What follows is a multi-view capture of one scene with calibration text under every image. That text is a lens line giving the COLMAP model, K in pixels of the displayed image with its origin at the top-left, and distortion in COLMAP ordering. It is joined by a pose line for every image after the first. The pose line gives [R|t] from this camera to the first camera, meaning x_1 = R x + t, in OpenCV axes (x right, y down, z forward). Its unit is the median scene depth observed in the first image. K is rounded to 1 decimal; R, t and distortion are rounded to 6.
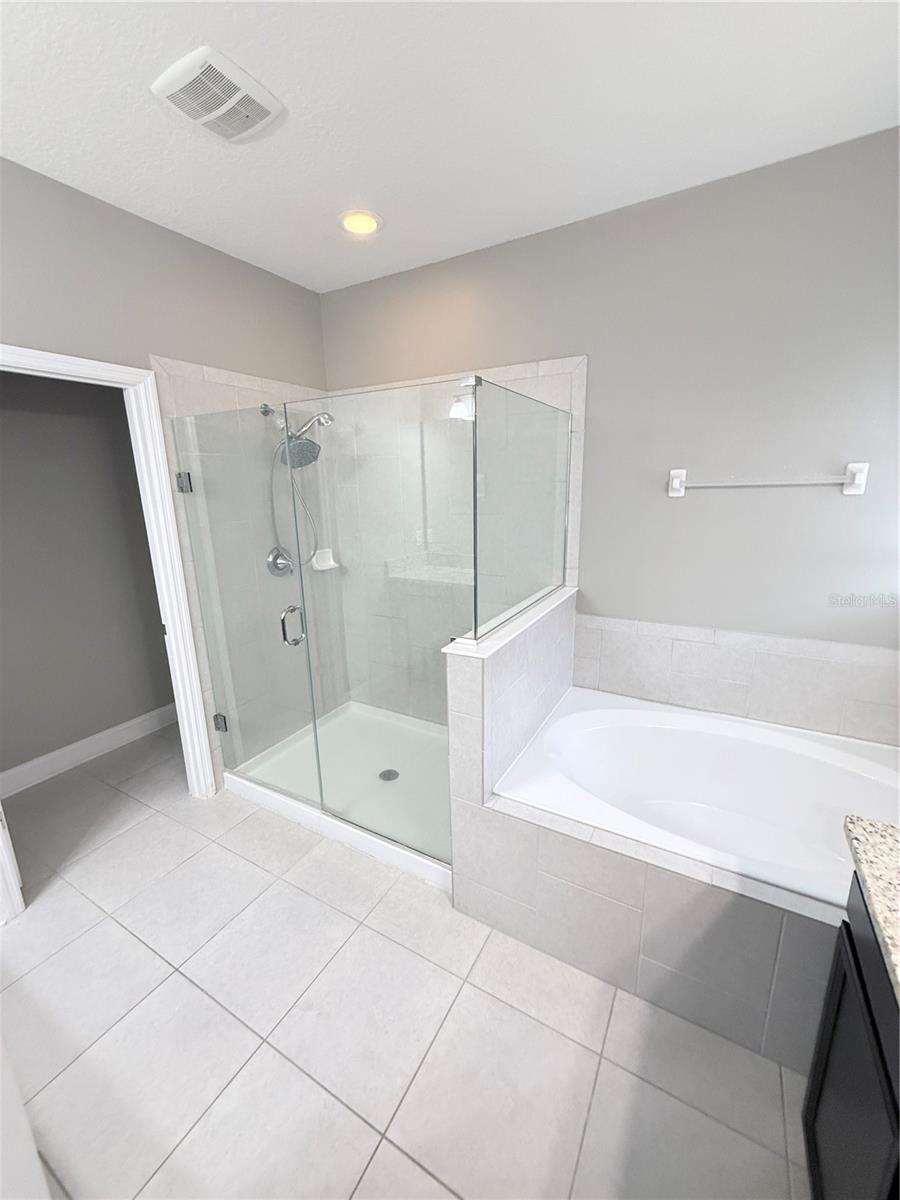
lens RADIAL K [[478.1, 0, 448.5], [0, 478.1, 599.0], [0, 0, 1]] dist [-0.002611, 0.000165]
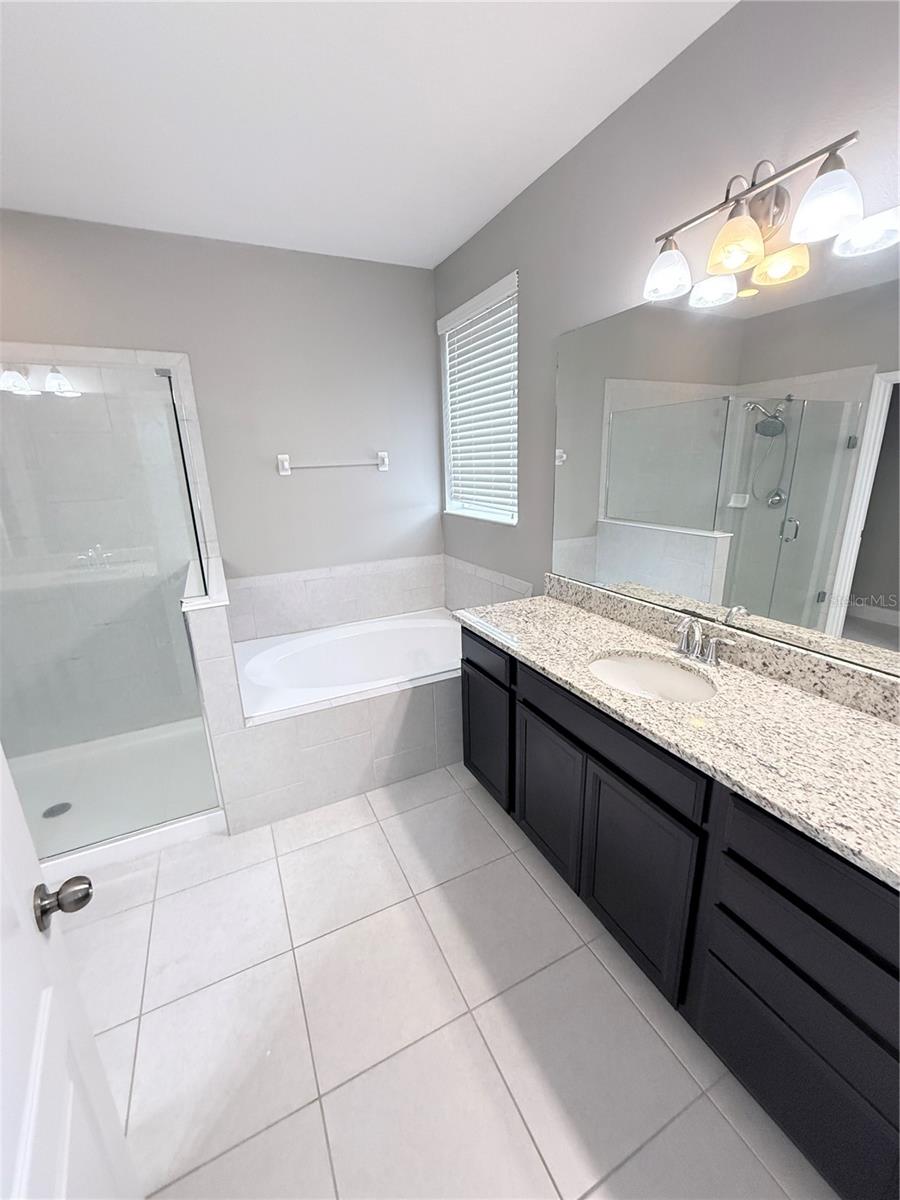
lens RADIAL K [[478.1, 0, 453.7], [0, 478.1, 599.5], [0, 0, 1]] dist [-0.002611, 0.000165]
pose [[0.558773, -0.226468, 0.797800, -0.460595], [0.210253, 0.969248, 0.127876, 0.059861], [-0.802226, 0.096286, 0.589205, -0.156519]]
